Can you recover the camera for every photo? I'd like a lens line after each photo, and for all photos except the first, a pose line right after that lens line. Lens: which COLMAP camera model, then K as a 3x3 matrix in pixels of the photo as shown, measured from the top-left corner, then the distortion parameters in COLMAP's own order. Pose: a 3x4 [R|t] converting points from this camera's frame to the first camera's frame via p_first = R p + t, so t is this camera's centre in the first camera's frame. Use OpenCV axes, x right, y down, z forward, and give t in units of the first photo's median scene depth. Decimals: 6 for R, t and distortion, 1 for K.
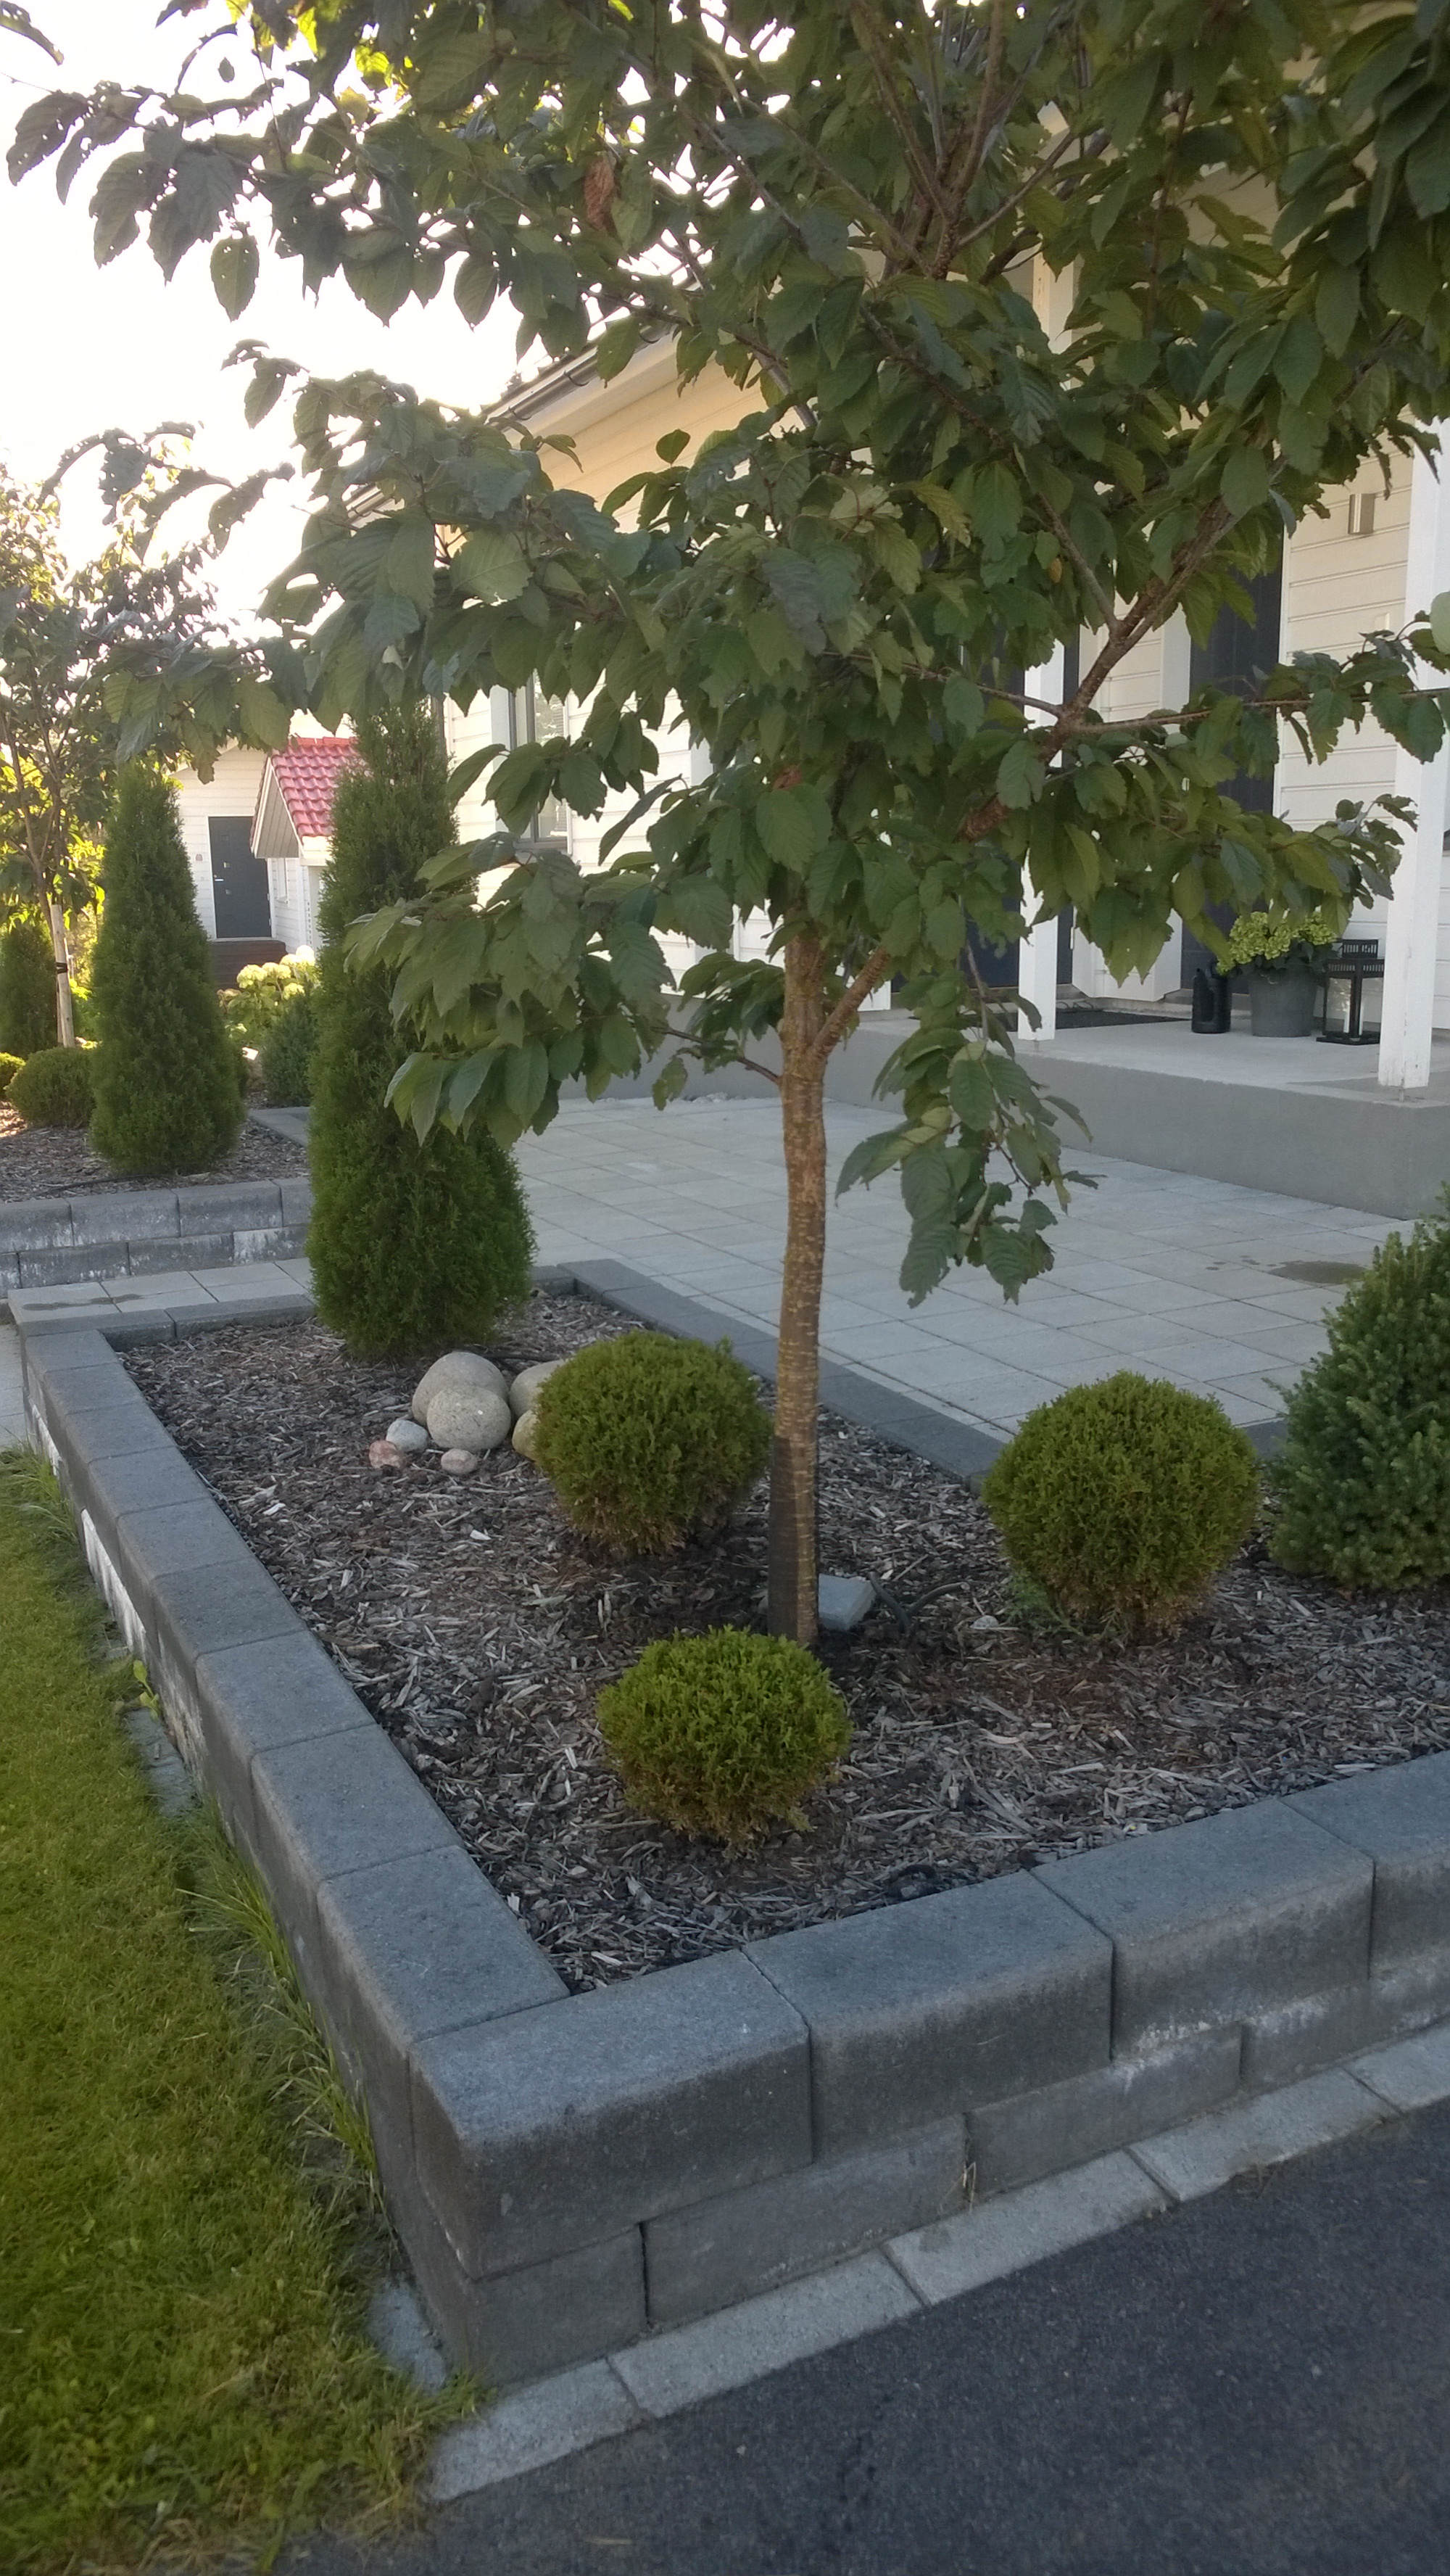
lens RADIAL K [[1945.4, 0, 725.0], [0, 1945.4, 1288.0], [0, 0, 1]] dist [-0.009754, -0.007446]
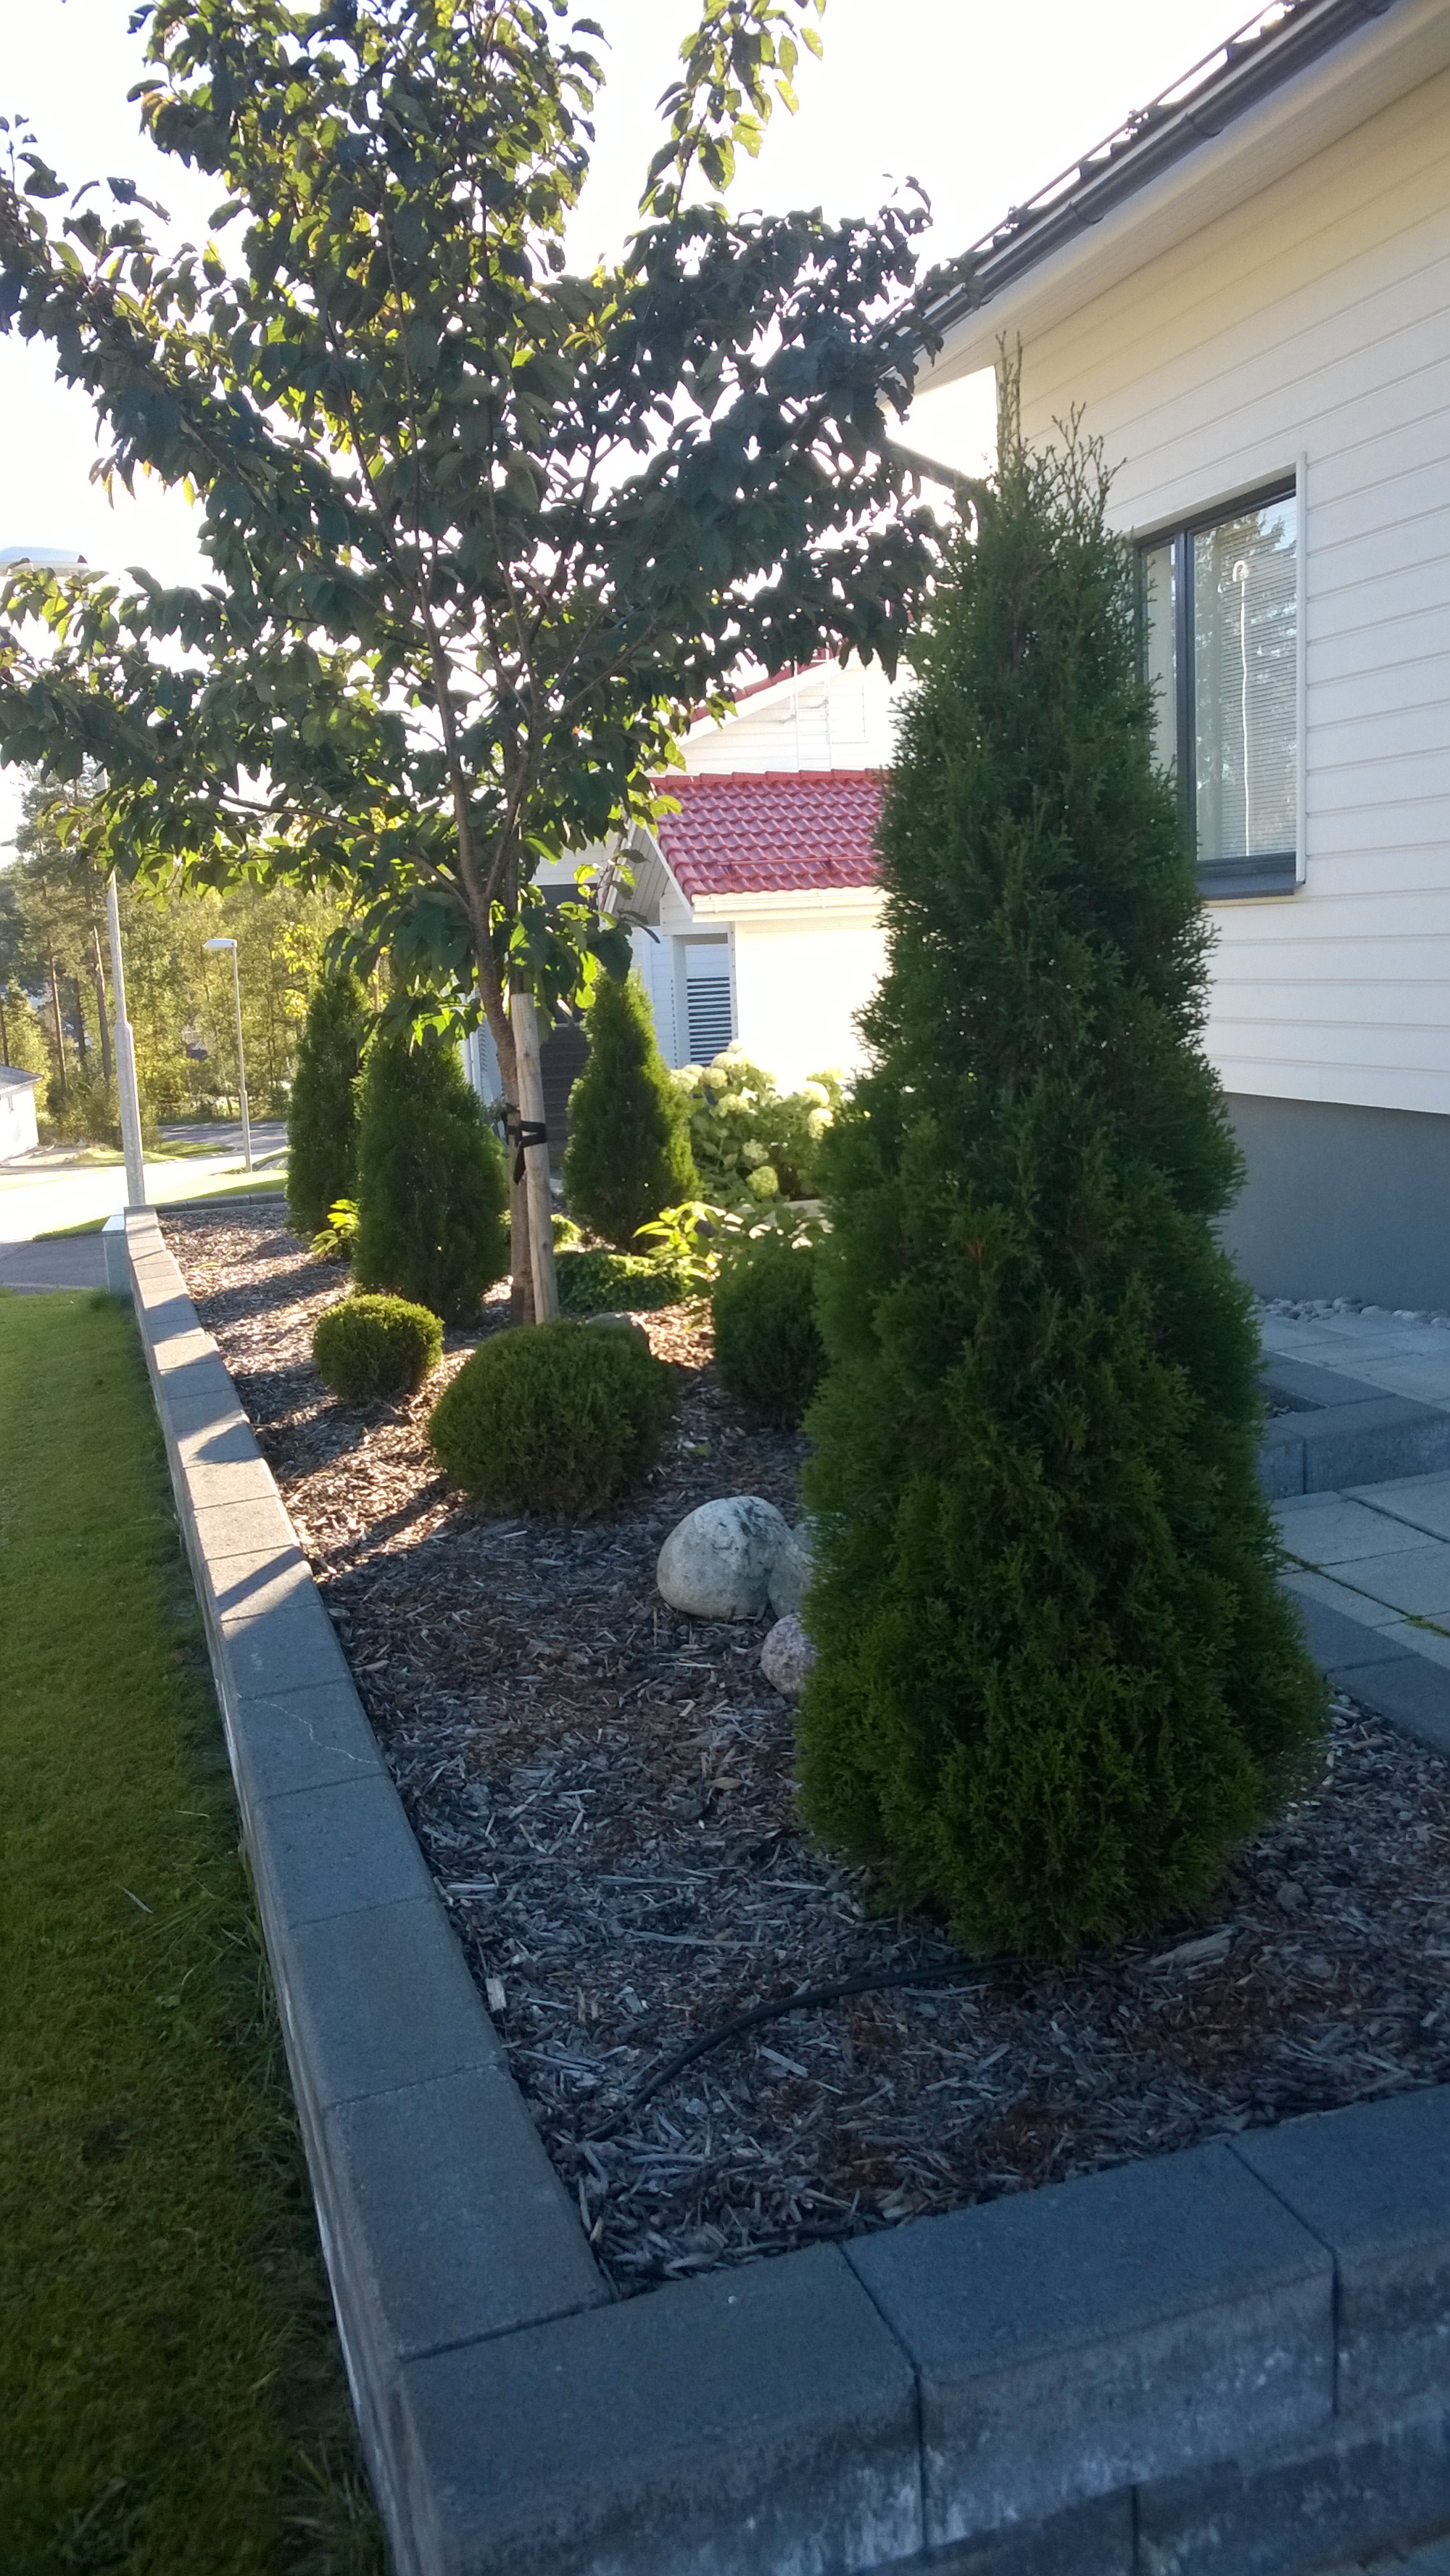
lens RADIAL K [[1945.4, 0, 725.0], [0, 1945.4, 1288.0], [0, 0, 1]] dist [-0.009754, -0.007446]
pose [[0.990899, -0.008018, -0.134372, -0.274914], [0.003248, 0.999358, -0.035682, -0.130588], [0.134571, 0.034921, 0.990288, 0.651981]]
